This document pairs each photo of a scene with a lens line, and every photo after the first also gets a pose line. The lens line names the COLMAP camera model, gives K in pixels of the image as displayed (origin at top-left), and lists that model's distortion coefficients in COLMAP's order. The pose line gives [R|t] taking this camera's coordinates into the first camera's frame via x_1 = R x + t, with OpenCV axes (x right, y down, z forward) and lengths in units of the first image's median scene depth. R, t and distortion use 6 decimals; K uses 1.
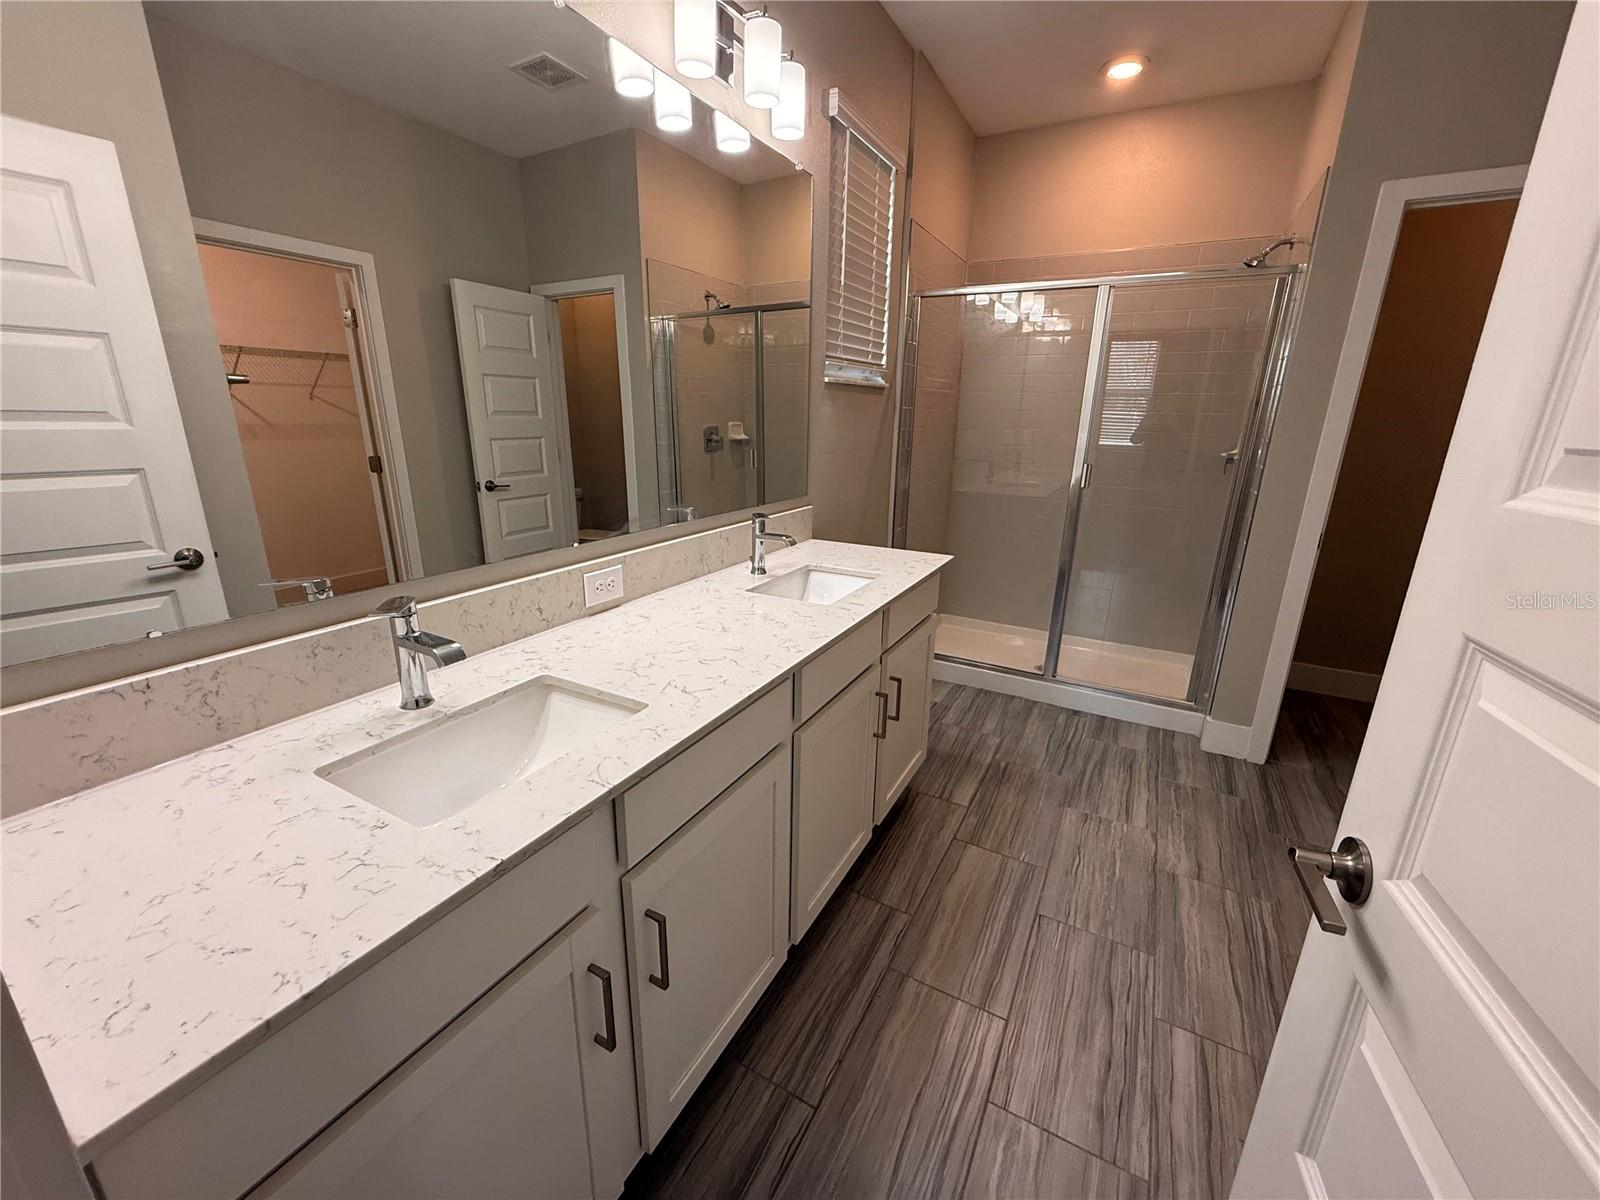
lens RADIAL K [[639.1, 0, 800.0], [0, 639.1, 600.0], [0, 0, 1]] dist [0.000110, -0.000019]
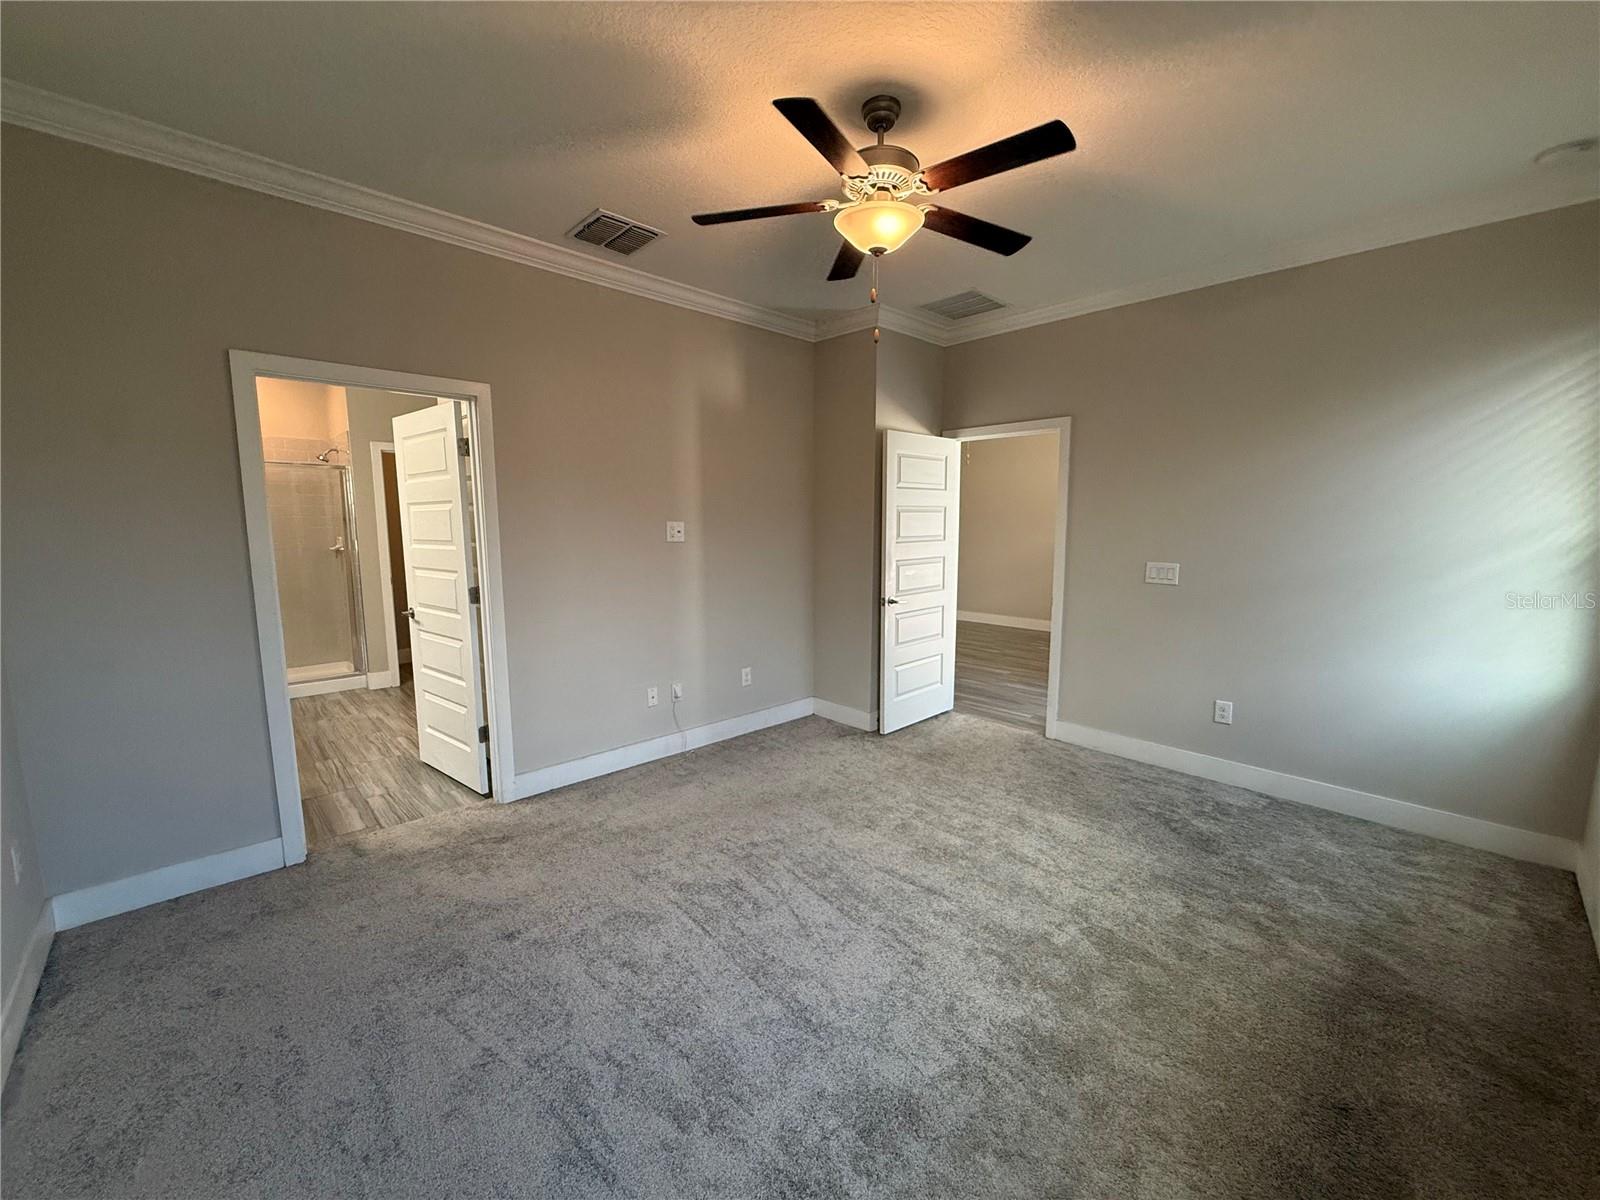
lens RADIAL K [[639.1, 0, 800.0], [0, 639.1, 600.0], [0, 0, 1]] dist [0.000110, -0.000019]
pose [[0.304045, -0.132299, 0.943427, -0.774025], [0.272975, 0.960883, 0.046773, 0.222488], [-0.912711, 0.243310, 0.328266, -0.909851]]
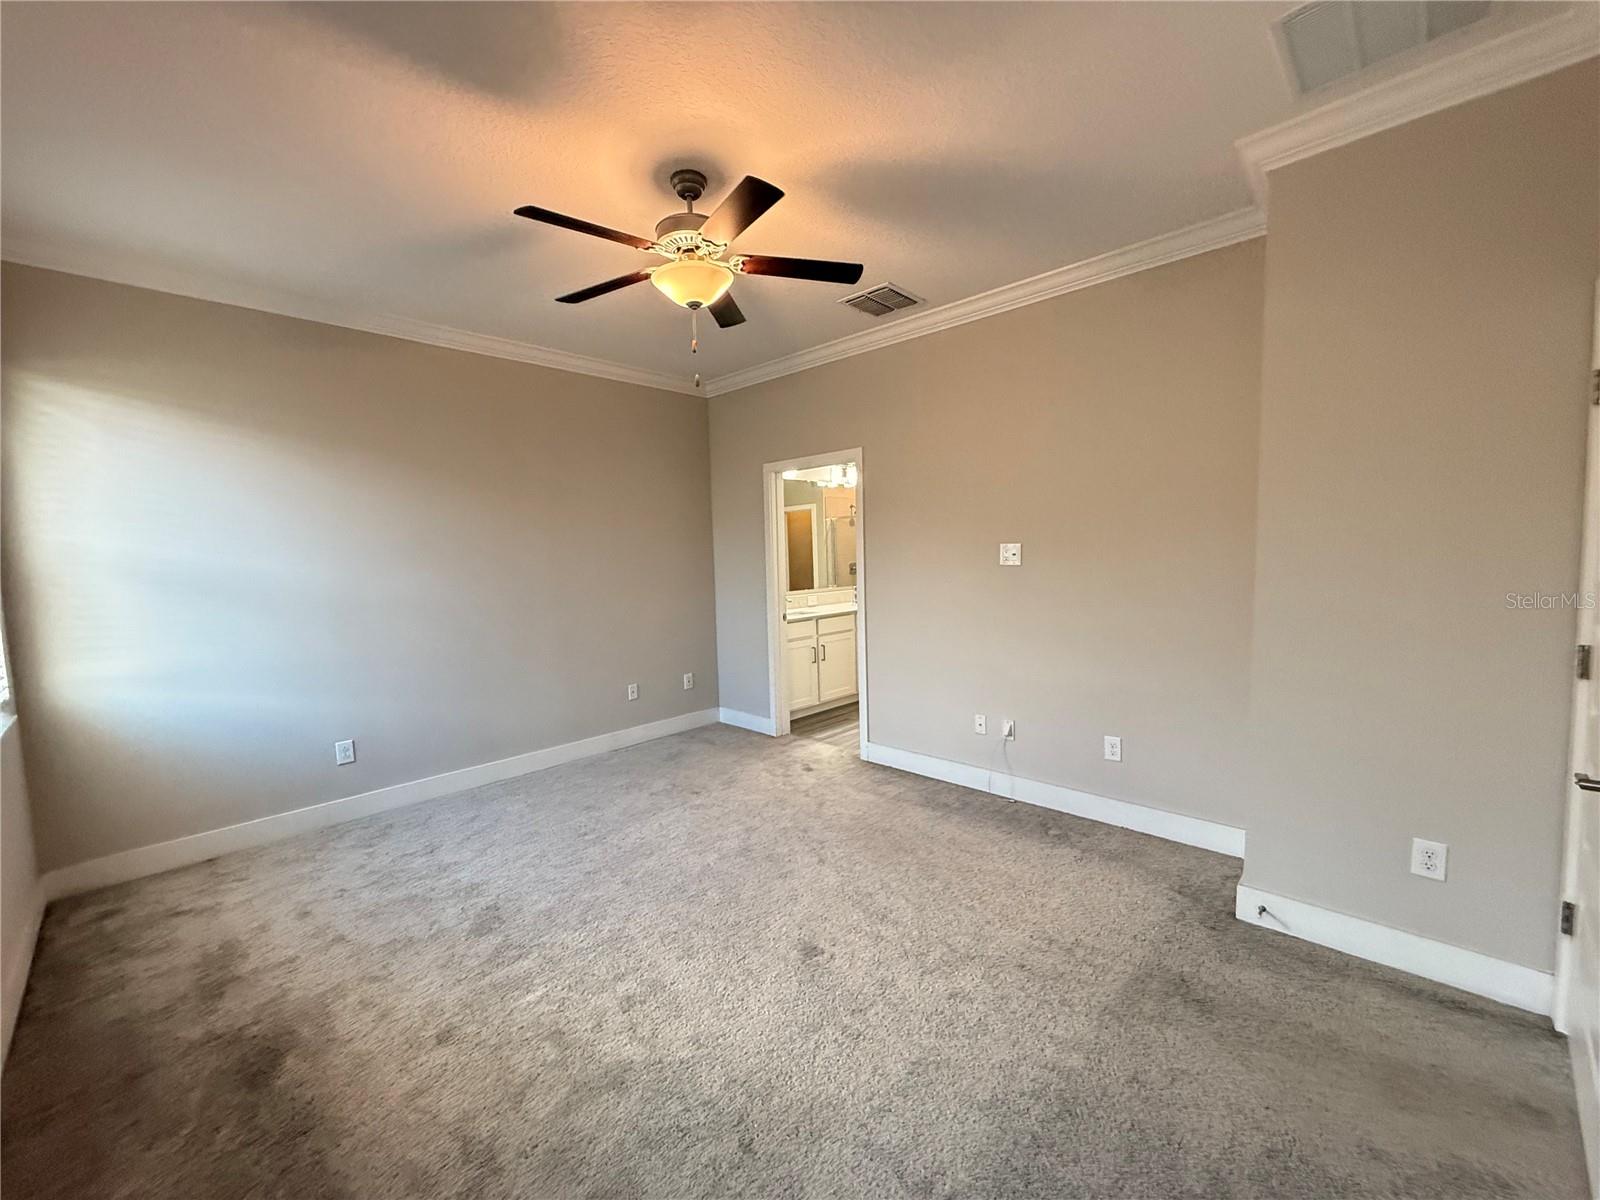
lens RADIAL K [[639.1, 0, 800.0], [0, 639.1, 600.0], [0, 0, 1]] dist [0.000110, -0.000019]
pose [[0.965449, -0.019527, -0.259861, 0.356584], [-0.035038, 0.978407, -0.203697, 0.426066], [0.258227, 0.205765, 0.943917, -1.512347]]
